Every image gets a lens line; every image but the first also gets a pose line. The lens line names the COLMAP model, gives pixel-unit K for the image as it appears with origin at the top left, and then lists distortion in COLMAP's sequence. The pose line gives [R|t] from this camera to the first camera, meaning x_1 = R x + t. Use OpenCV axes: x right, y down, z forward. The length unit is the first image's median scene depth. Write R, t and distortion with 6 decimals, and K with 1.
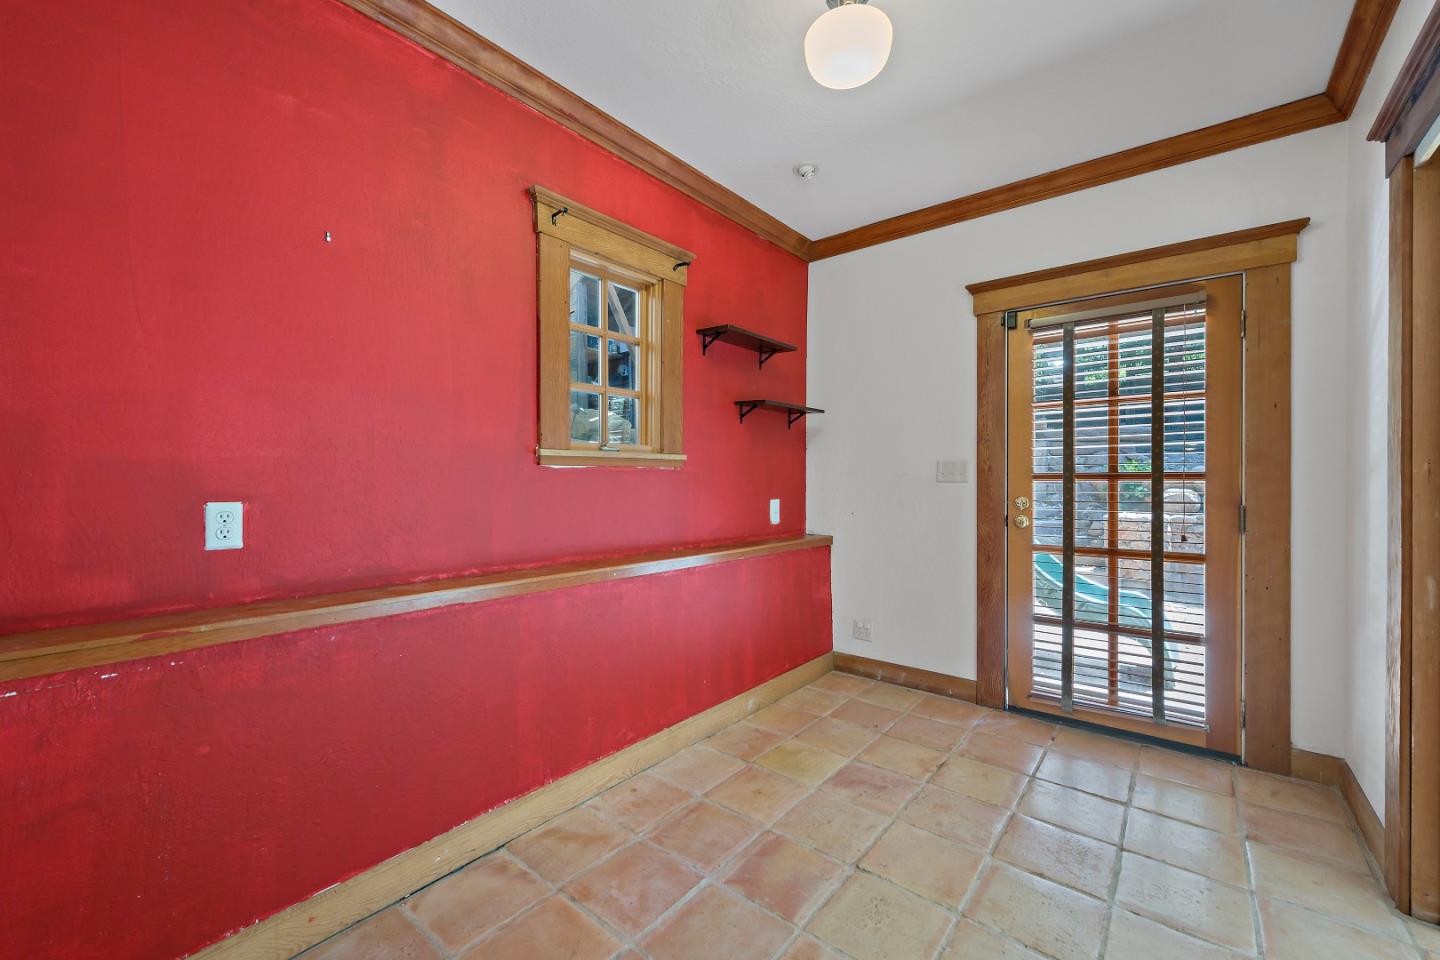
lens RADIAL K [[574.9, 0, 721.0], [0, 574.9, 474.5], [0, 0, 1]] dist [0.005738, -0.001439]
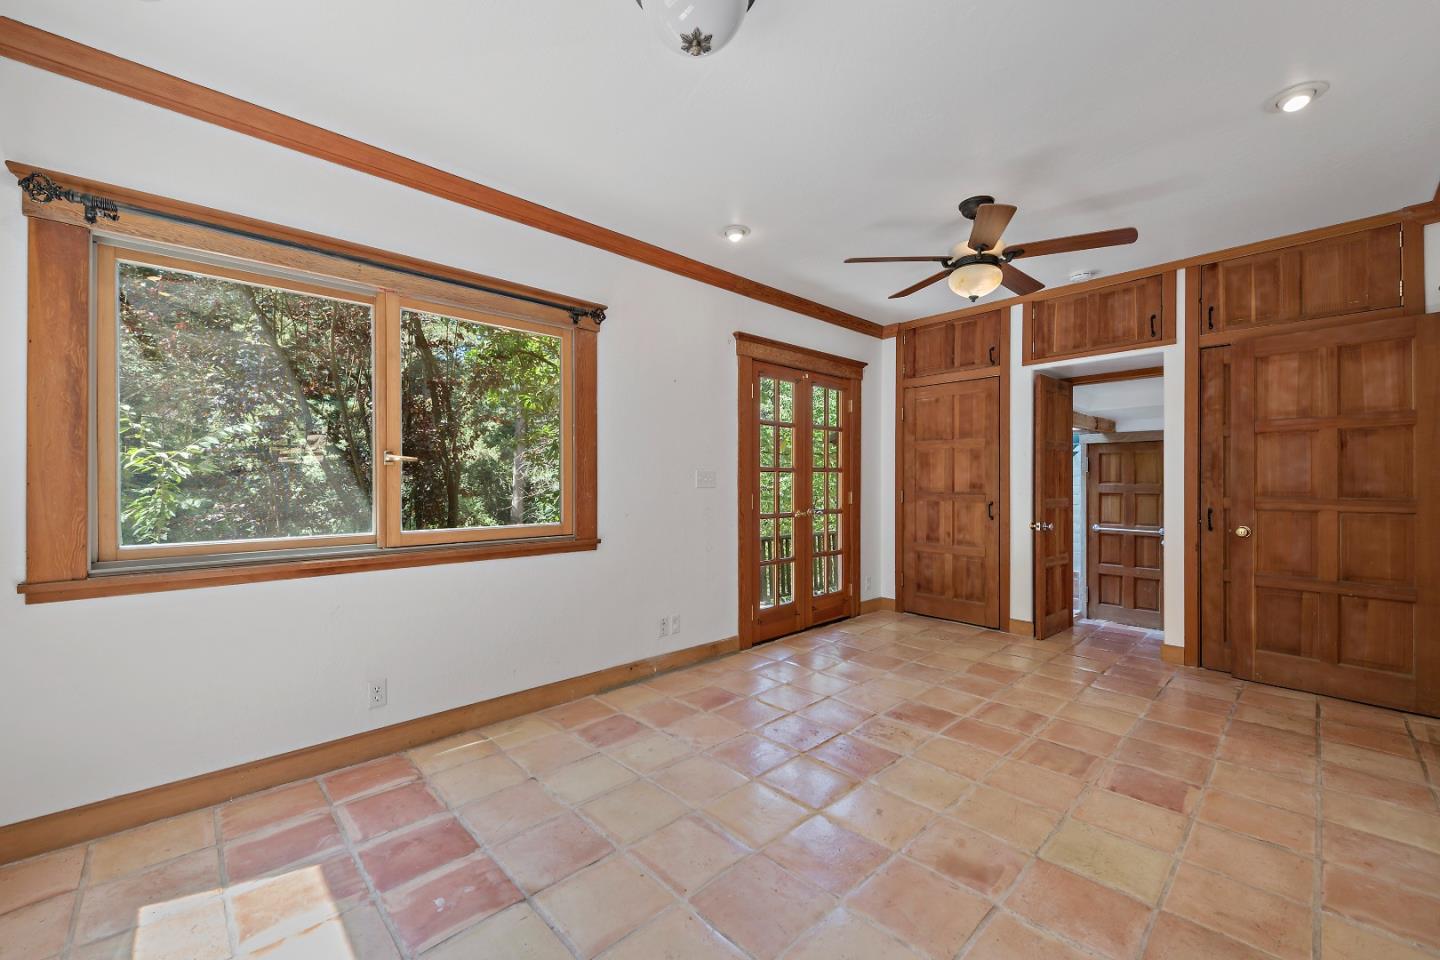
lens RADIAL K [[574.9, 0, 717.1], [0, 574.9, 473.1], [0, 0, 1]] dist [0.005738, -0.001439]
pose [[0.139758, -0.008480, 0.990149, -0.860555], [0.006767, 0.999948, 0.007608, -0.021066], [-0.990163, 0.005637, 0.139808, 0.862694]]
